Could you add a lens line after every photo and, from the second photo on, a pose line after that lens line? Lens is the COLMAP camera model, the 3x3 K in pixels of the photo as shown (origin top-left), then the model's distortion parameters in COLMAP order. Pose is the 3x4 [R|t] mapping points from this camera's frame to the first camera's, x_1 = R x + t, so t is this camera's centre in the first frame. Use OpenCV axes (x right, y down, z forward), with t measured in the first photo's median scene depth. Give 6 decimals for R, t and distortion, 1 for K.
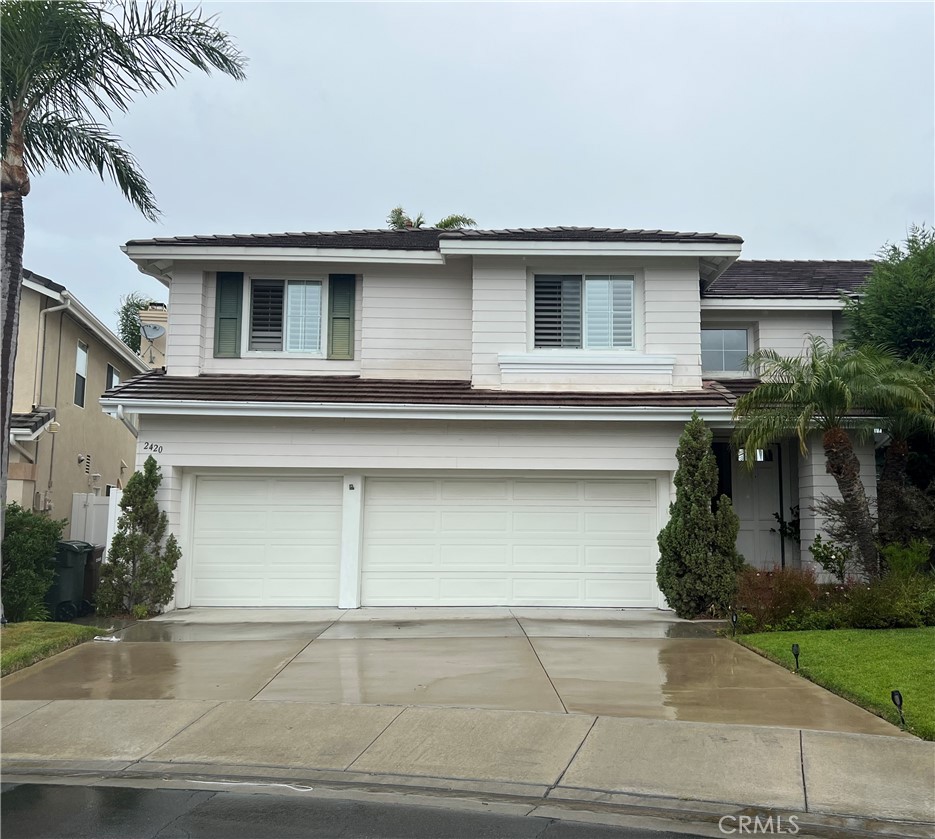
lens RADIAL K [[758.9, 0, 468.0], [0, 758.9, 428.0], [0, 0, 1]] dist [0.068504, -0.004953]
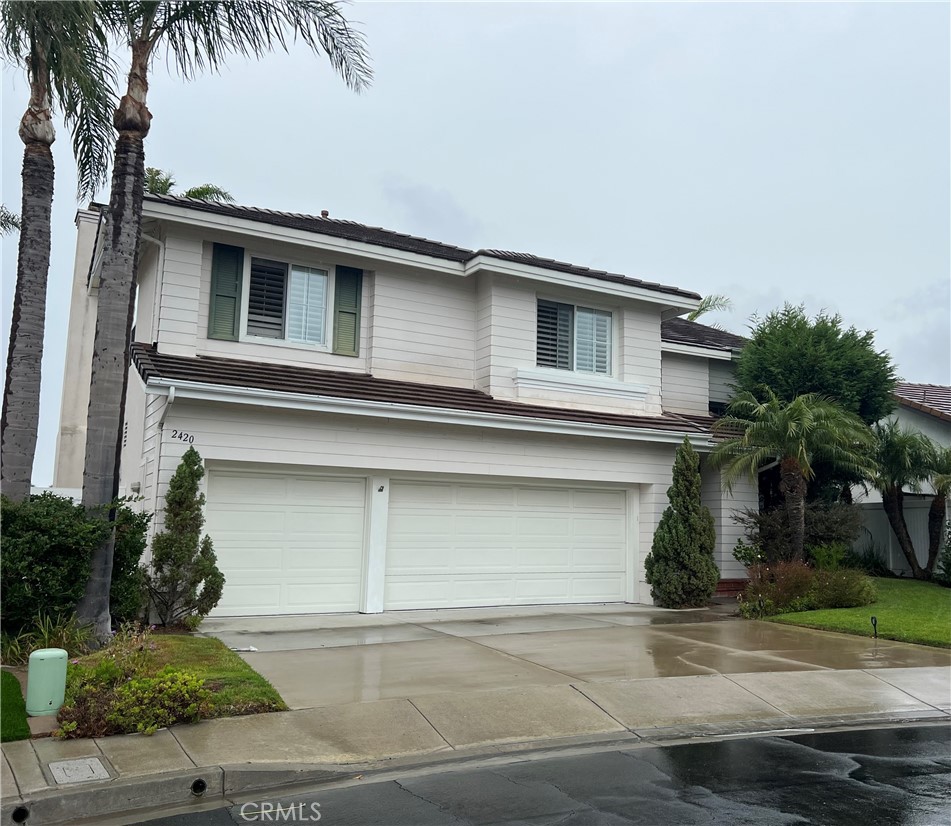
lens RADIAL K [[809.0, 0, 476.4], [0, 809.0, 407.0], [0, 0, 1]] dist [0.050850, -0.002740]
pose [[0.881820, 0.079196, 0.464889, -0.520717], [-0.067753, 0.996847, -0.041302, 0.006963], [-0.466694, 0.004923, 0.884405, 0.015011]]
